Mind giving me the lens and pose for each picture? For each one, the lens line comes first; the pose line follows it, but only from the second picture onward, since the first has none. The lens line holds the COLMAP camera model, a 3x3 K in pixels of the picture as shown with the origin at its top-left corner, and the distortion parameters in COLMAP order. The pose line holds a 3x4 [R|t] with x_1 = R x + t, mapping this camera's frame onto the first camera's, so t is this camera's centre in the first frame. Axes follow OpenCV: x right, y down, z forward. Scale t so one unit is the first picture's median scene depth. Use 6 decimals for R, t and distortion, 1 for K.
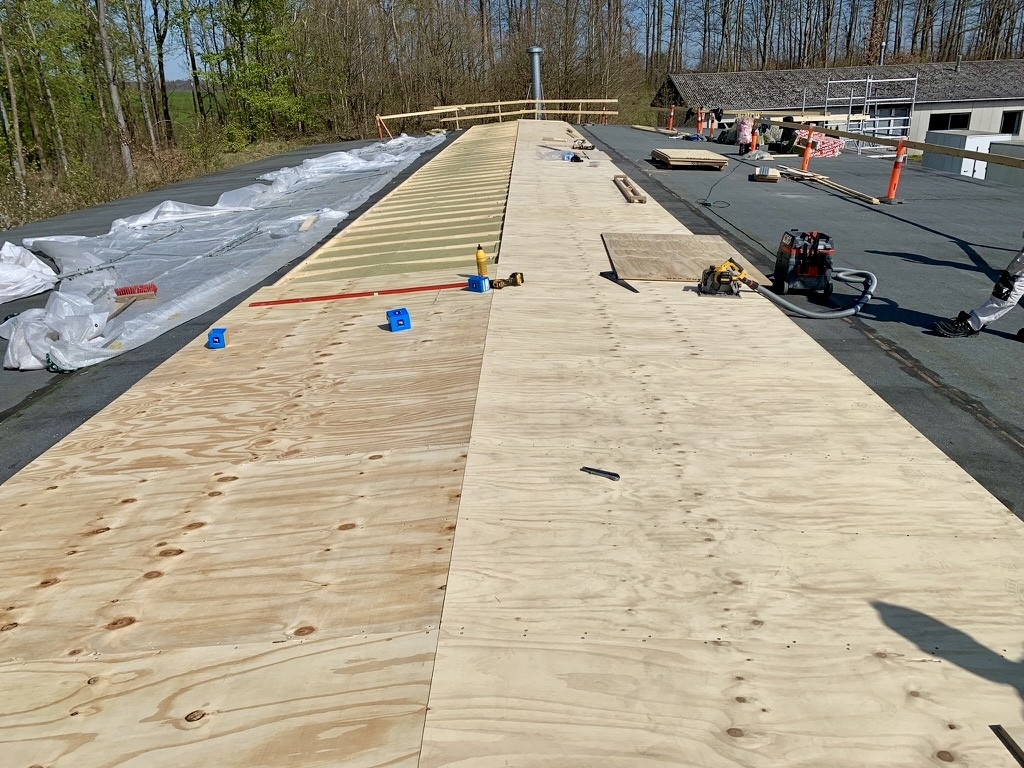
lens RADIAL K [[767.3, 0, 512.0], [0, 767.3, 384.0], [0, 0, 1]] dist [0.001182, -0.006577]
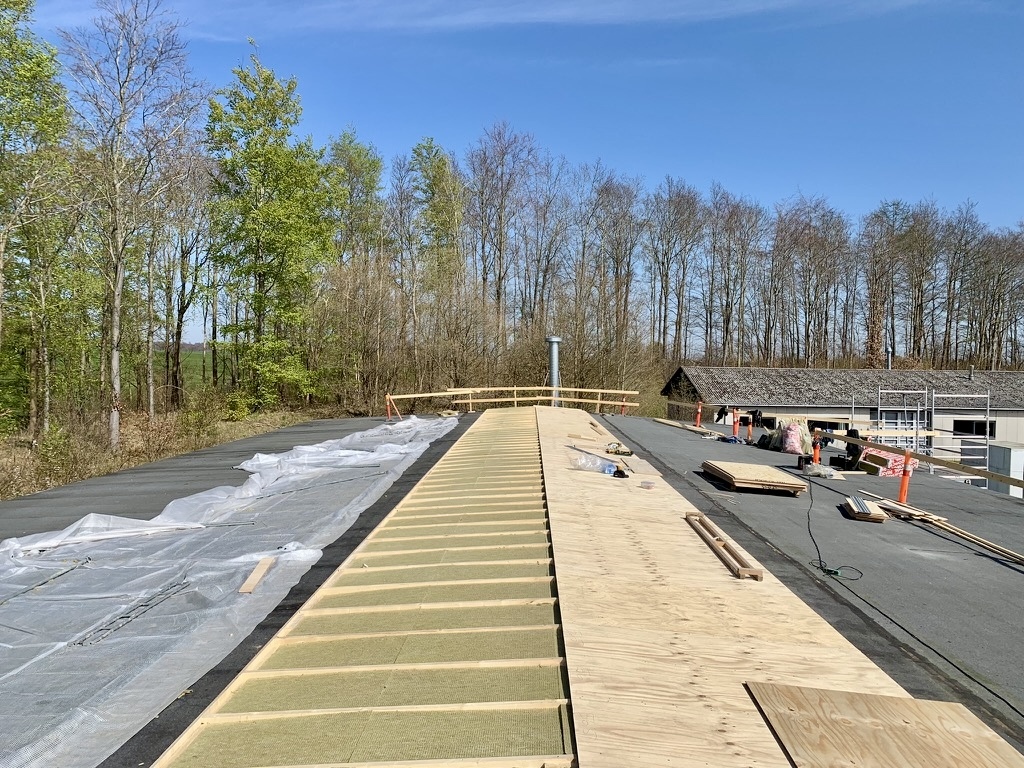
lens RADIAL K [[770.7, 0, 512.0], [0, 770.7, 384.0], [0, 0, 1]] dist [0.066223, -0.228466]
pose [[0.998592, 0.052371, -0.008496, -0.013917], [-0.052164, 0.939891, -0.337468, -0.047764], [-0.009688, 0.337436, 0.941299, 0.093783]]
